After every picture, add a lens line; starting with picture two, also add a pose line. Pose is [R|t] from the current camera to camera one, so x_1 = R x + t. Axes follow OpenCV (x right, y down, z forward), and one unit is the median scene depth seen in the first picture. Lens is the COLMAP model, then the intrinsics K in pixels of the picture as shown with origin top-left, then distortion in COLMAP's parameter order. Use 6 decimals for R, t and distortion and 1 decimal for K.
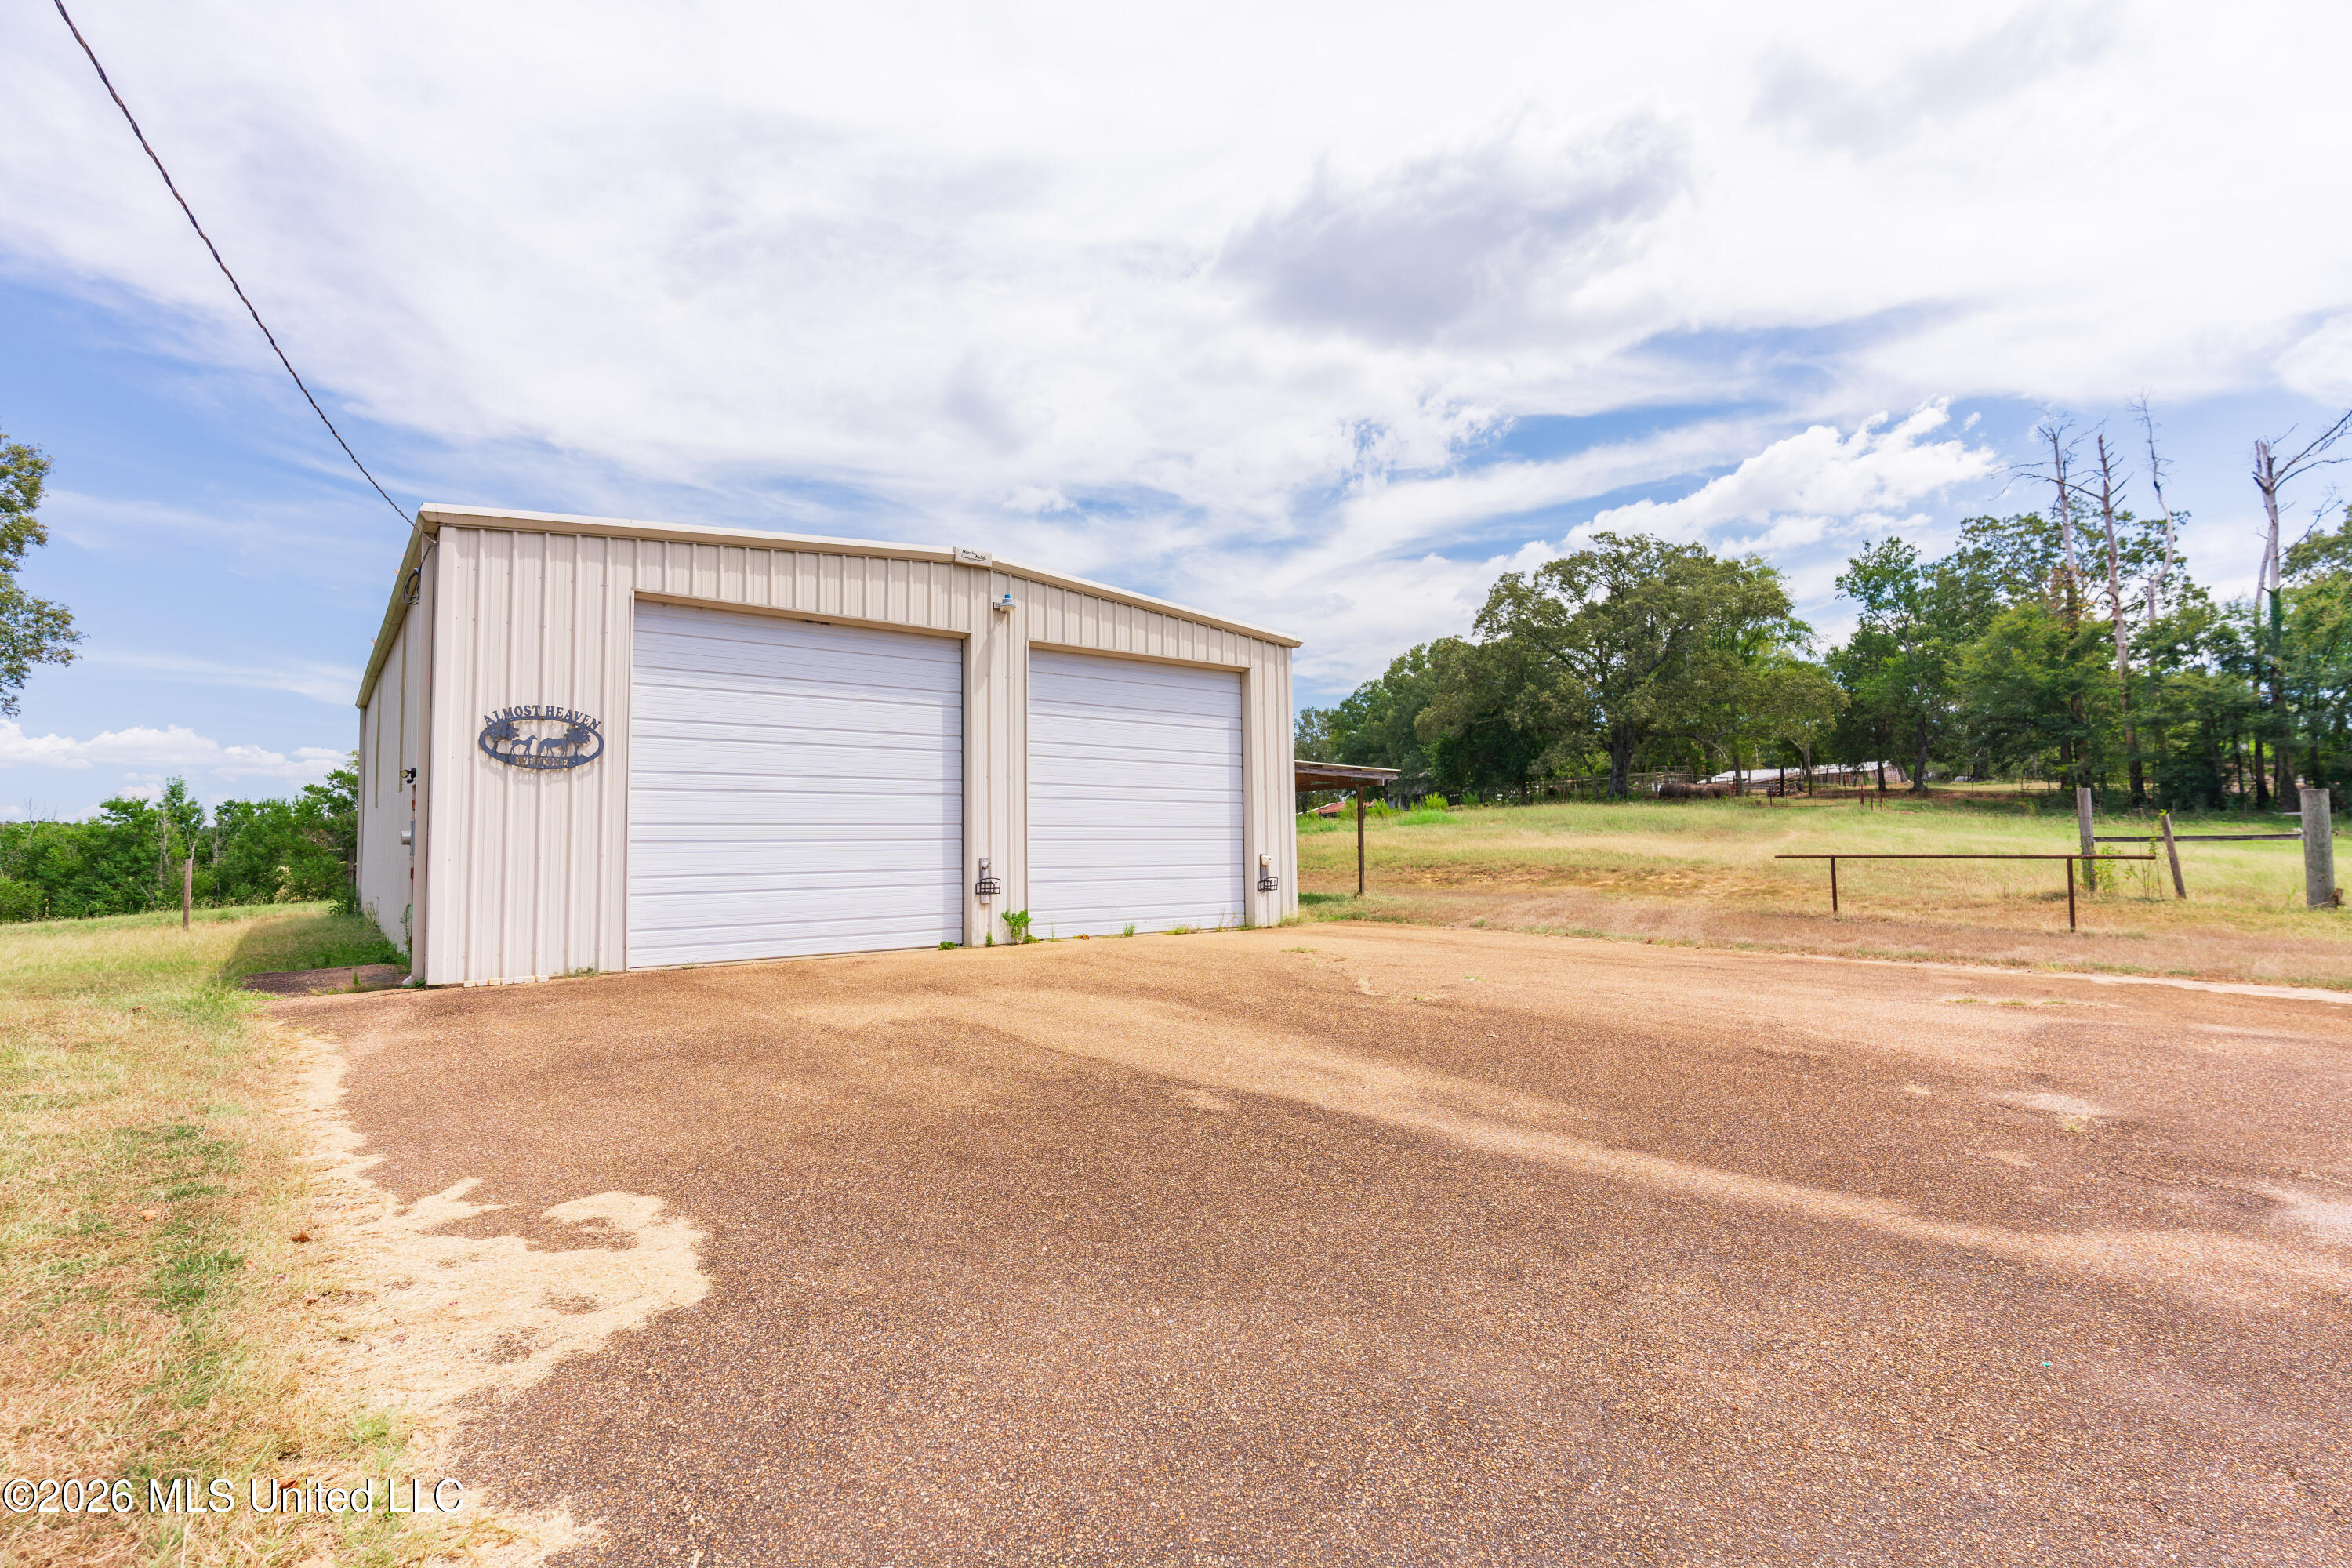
lens RADIAL K [[1118.4, 0, 1179.1], [0, 1118.4, 778.2], [0, 0, 1]] dist [0.002046, 0.001349]
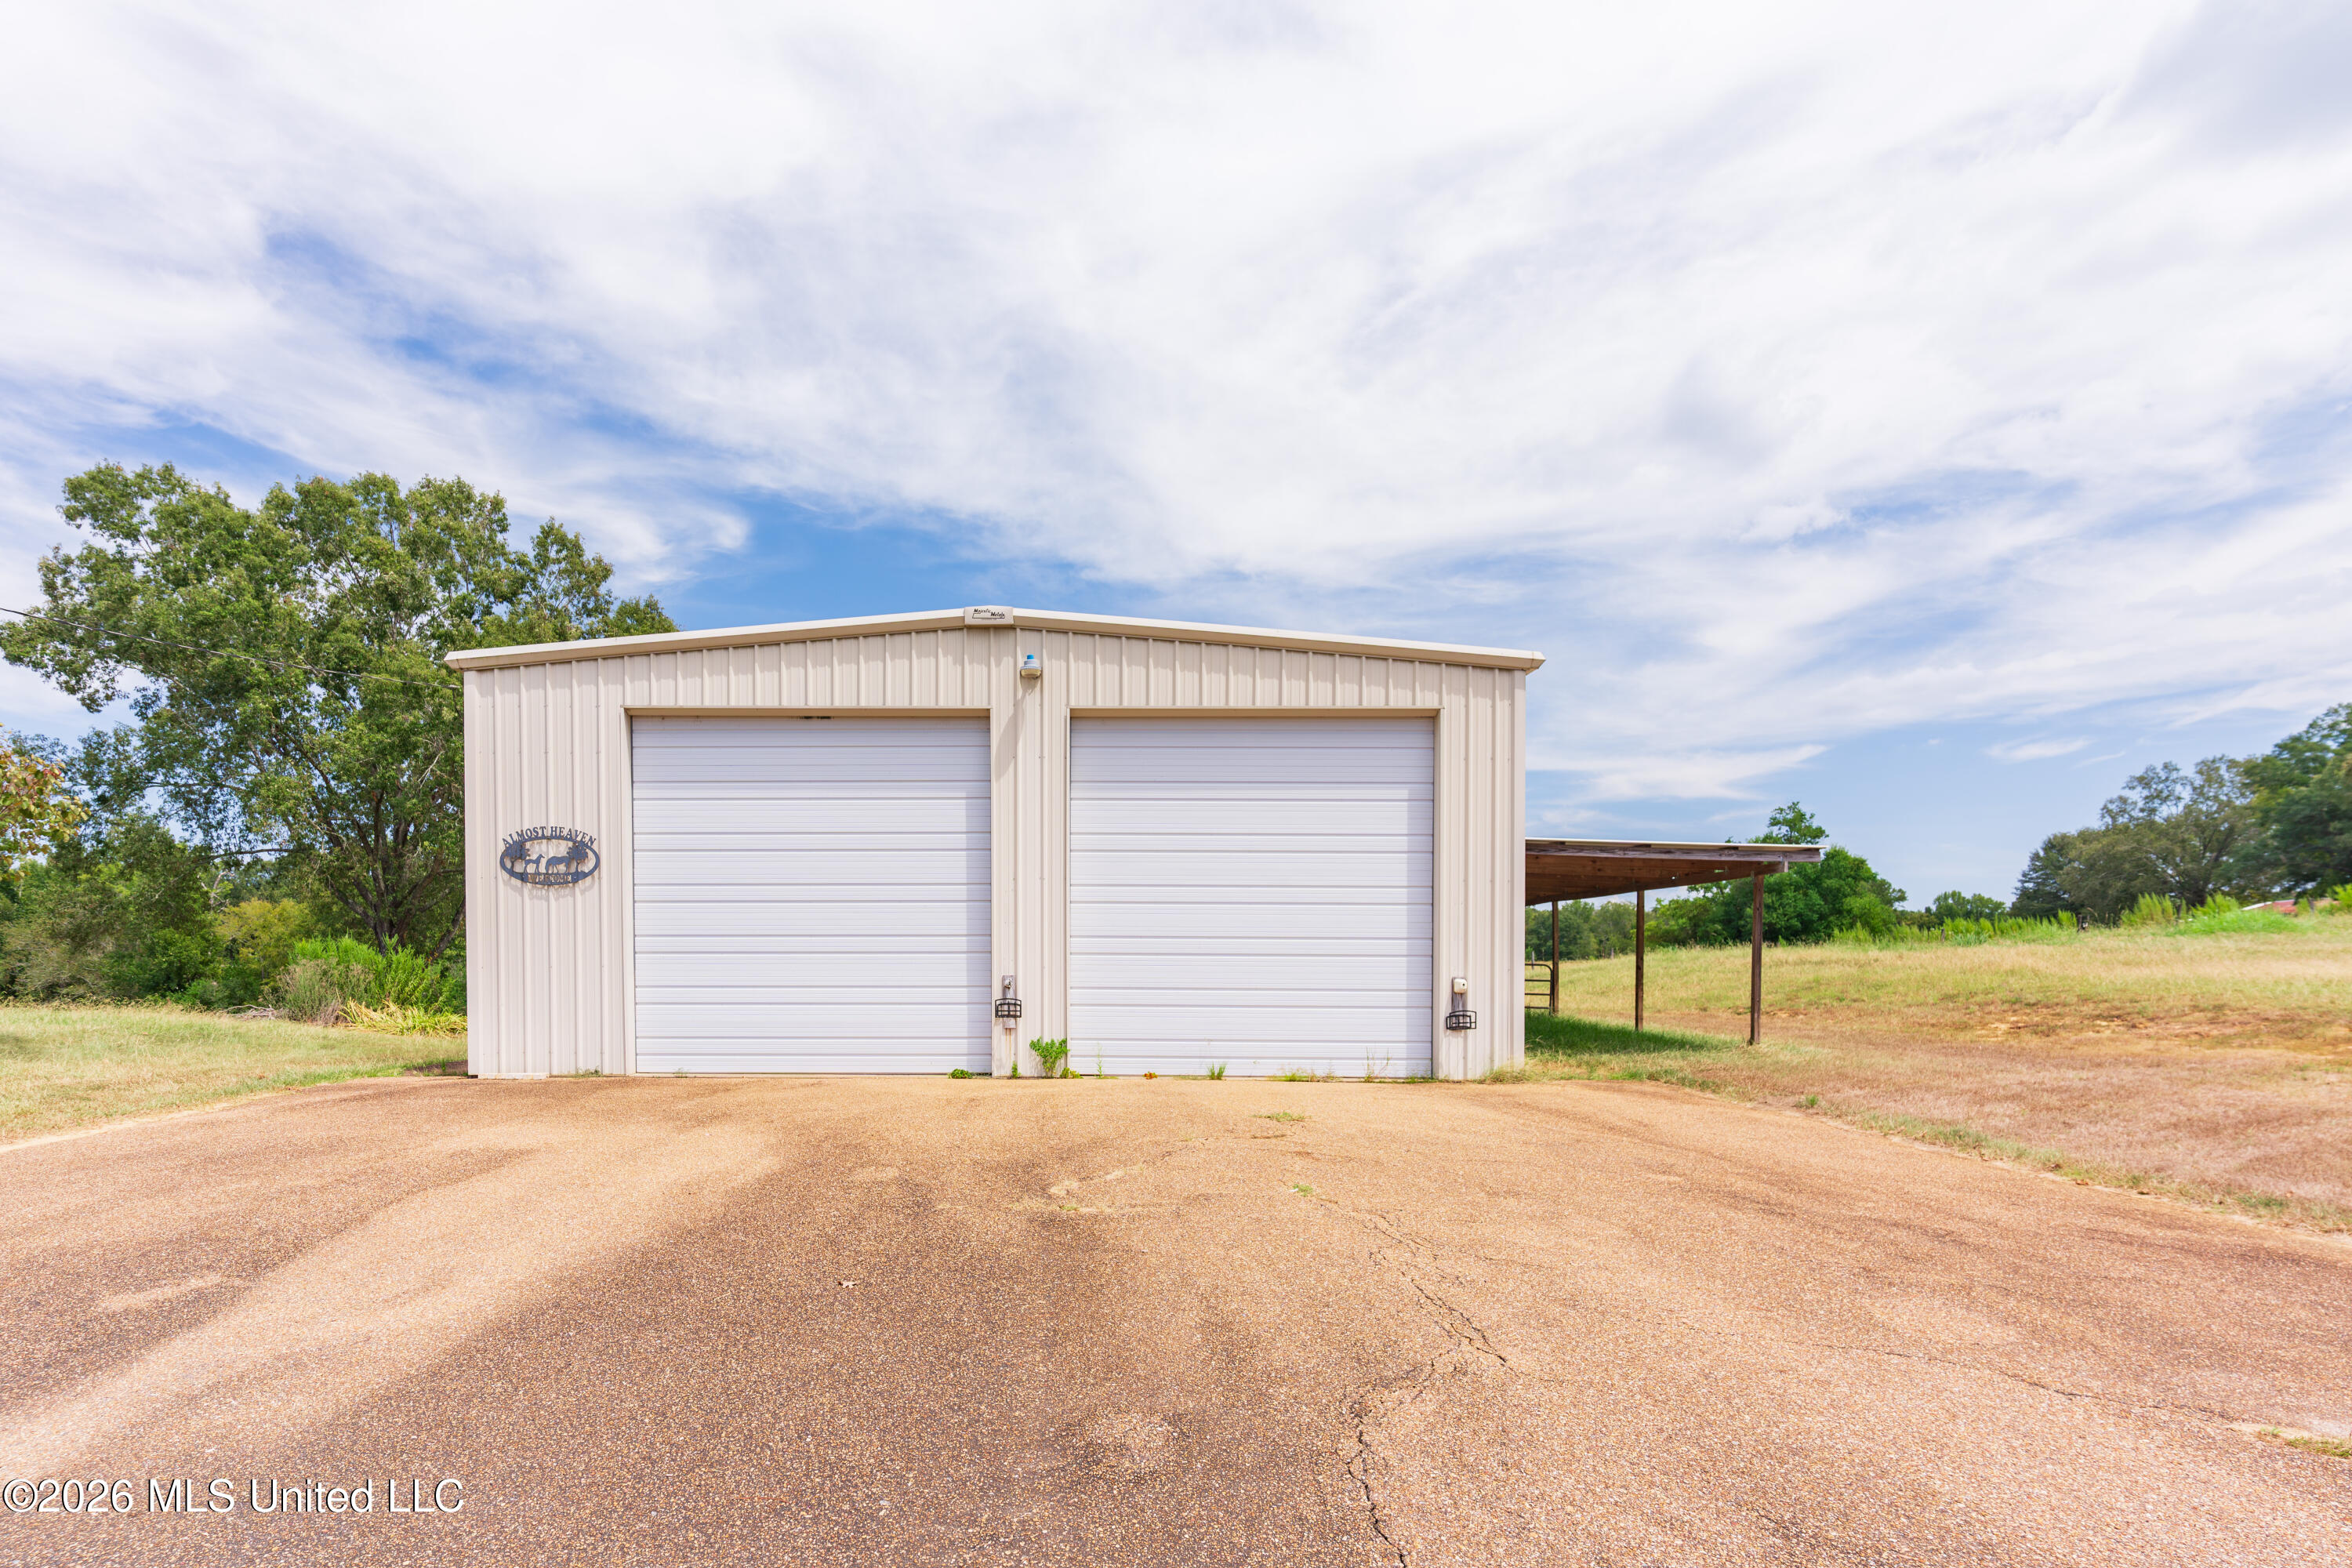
lens RADIAL K [[1198.2, 0, 1172.8], [0, 1198.2, 985.6], [0, 0, 1]] dist [-0.000117, 0.000854]
pose [[0.772823, 0.022564, -0.634220, 0.416713], [0.028400, 0.997137, 0.070082, 0.016051], [0.633986, -0.072172, 0.769970, 0.316140]]
